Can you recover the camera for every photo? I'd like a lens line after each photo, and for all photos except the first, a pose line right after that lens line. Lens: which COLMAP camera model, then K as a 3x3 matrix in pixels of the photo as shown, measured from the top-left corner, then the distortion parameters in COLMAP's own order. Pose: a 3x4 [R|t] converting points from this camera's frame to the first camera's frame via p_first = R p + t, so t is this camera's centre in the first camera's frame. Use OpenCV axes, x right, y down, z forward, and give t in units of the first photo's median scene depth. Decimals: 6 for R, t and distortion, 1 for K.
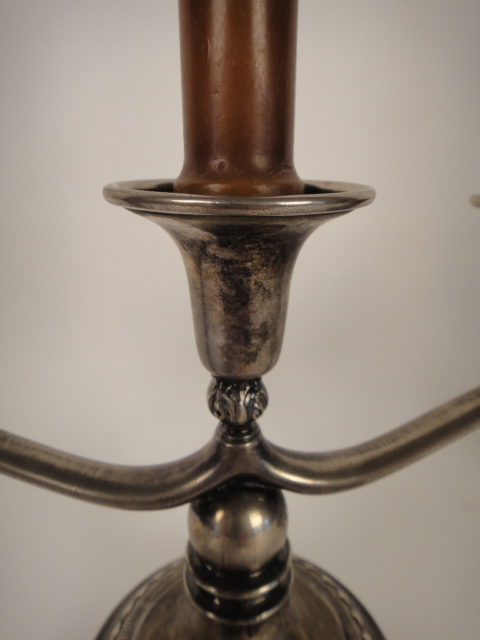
lens RADIAL K [[477.5, 0, 240.1], [0, 477.5, 321.4], [0, 0, 1]] dist [0.026415, -0.001752]
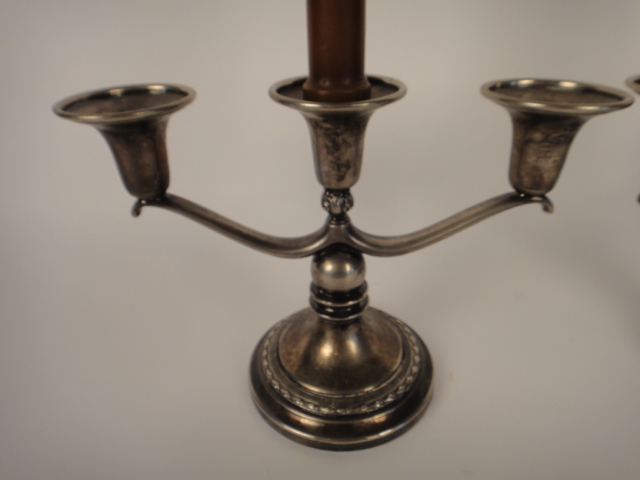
lens RADIAL K [[477.5, 0, 316.9], [0, 477.5, 238.2], [0, 0, 1]] dist [0.026415, -0.001752]
pose [[0.988797, 0.047310, -0.141571, 0.179761], [-0.022148, 0.984446, 0.174285, -0.016205], [0.147614, -0.169196, 0.974465, -0.810216]]
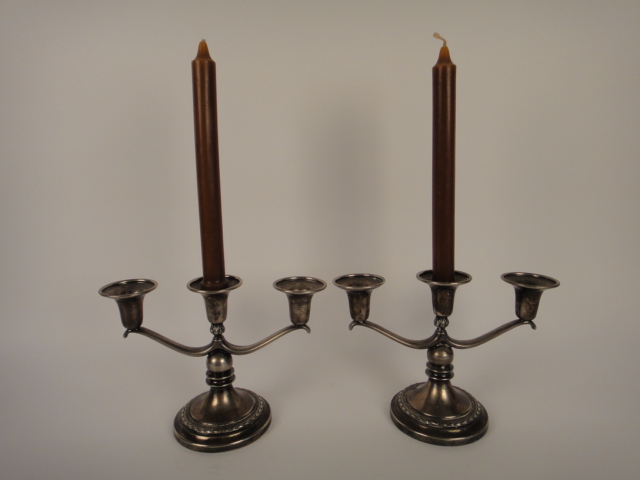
lens RADIAL K [[477.5, 0, 319.5], [0, 477.5, 234.7], [0, 0, 1]] dist [0.026415, -0.001752]
pose [[0.996921, 0.008699, -0.077926, 1.174439], [-0.018529, 0.991815, -0.126328, -0.141216], [0.076189, 0.127383, 0.988923, -3.104651]]
